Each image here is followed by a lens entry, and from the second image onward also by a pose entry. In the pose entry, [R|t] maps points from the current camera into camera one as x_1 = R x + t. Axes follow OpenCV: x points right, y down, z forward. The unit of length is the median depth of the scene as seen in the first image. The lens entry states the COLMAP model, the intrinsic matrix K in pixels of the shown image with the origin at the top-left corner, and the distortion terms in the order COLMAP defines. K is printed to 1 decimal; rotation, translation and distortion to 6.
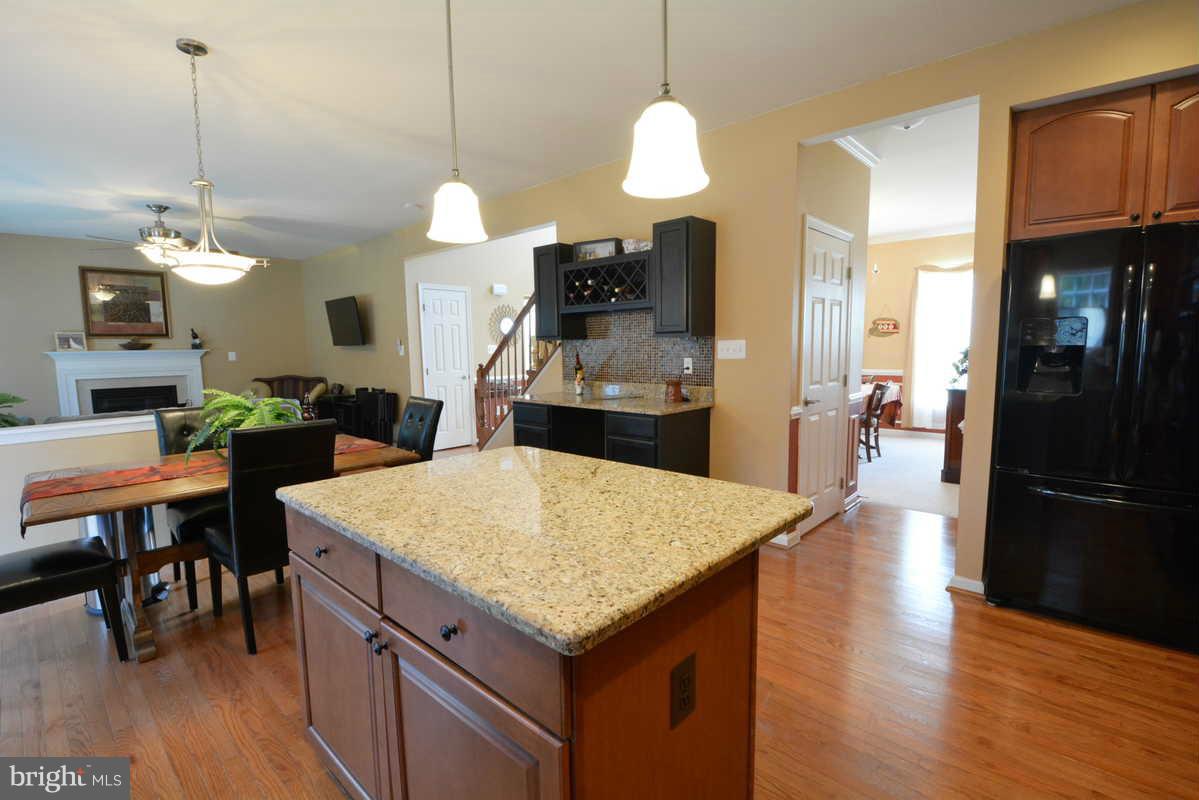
lens RADIAL K [[535.7, 0, 582.2], [0, 535.7, 403.3], [0, 0, 1]] dist [0.001962, 0.000061]
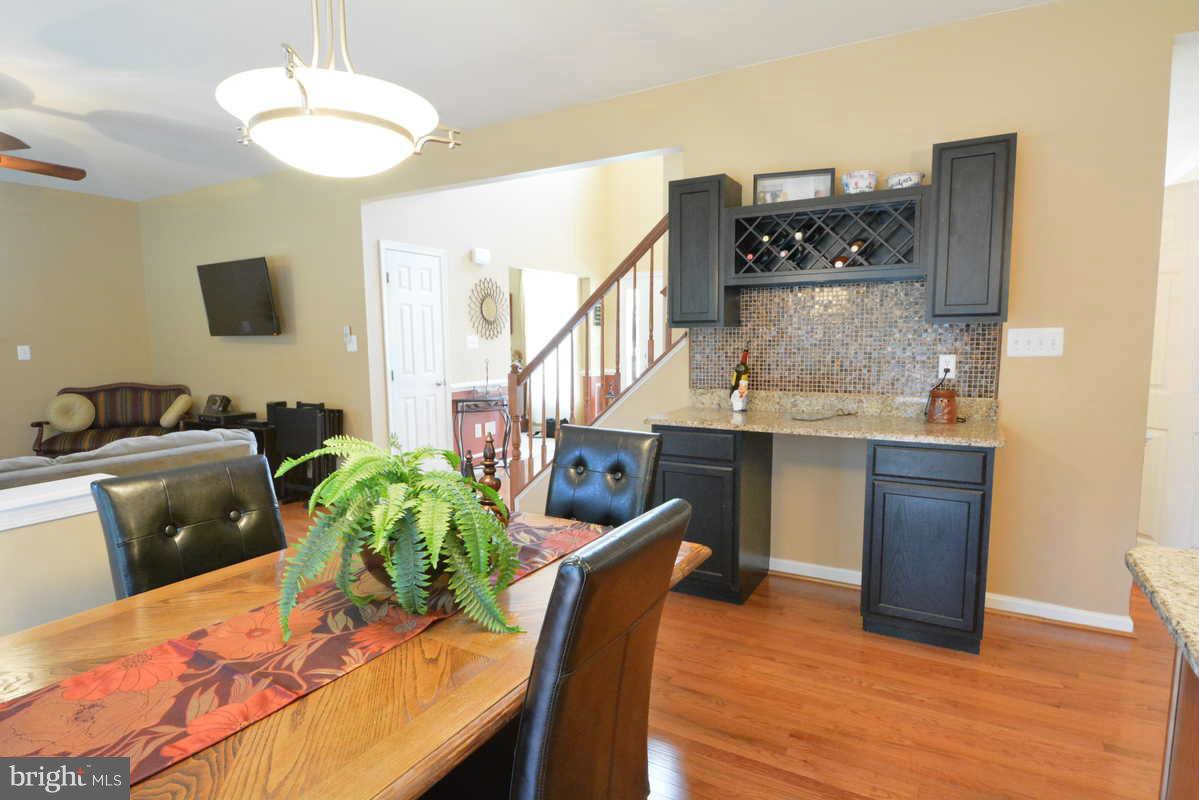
lens RADIAL K [[638.1, 0, 591.6], [0, 638.1, 404.1], [0, 0, 1]] dist [-0.003492, -0.001417]
pose [[0.973305, -0.017496, 0.228846, -0.235742], [0.019299, 0.999798, -0.005643, -0.015939], [-0.228701, 0.009909, 0.973446, 0.188668]]
